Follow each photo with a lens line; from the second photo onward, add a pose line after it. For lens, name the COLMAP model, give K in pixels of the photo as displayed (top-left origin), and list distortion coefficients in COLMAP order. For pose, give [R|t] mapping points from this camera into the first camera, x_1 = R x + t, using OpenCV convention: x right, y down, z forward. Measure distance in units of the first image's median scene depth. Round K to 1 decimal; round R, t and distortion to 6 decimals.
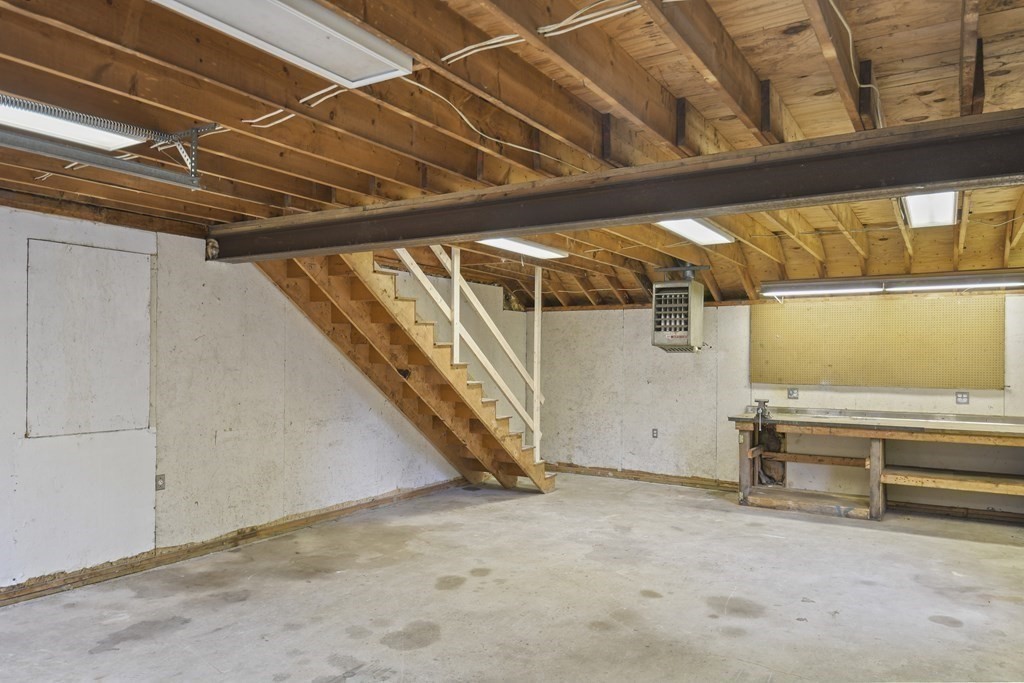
lens RADIAL K [[706.7, 0, 511.0], [0, 706.7, 343.6], [0, 0, 1]] dist [0.001279, 0.002465]
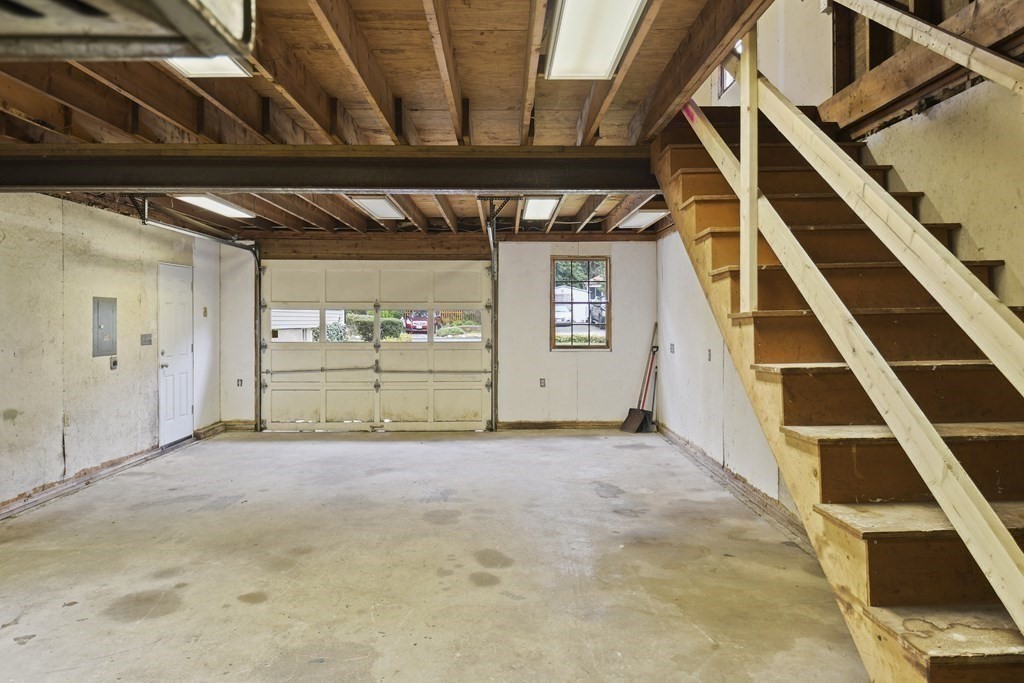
lens RADIAL K [[671.6, 0, 512.7], [0, 671.6, 337.1], [0, 0, 1]] dist [-0.008598, -0.009749]
pose [[-0.845121, 0.012035, -0.534439, 0.330172], [0.003301, 0.999845, 0.017297, 0.046462], [0.534564, 0.012854, -0.845030, 1.687418]]
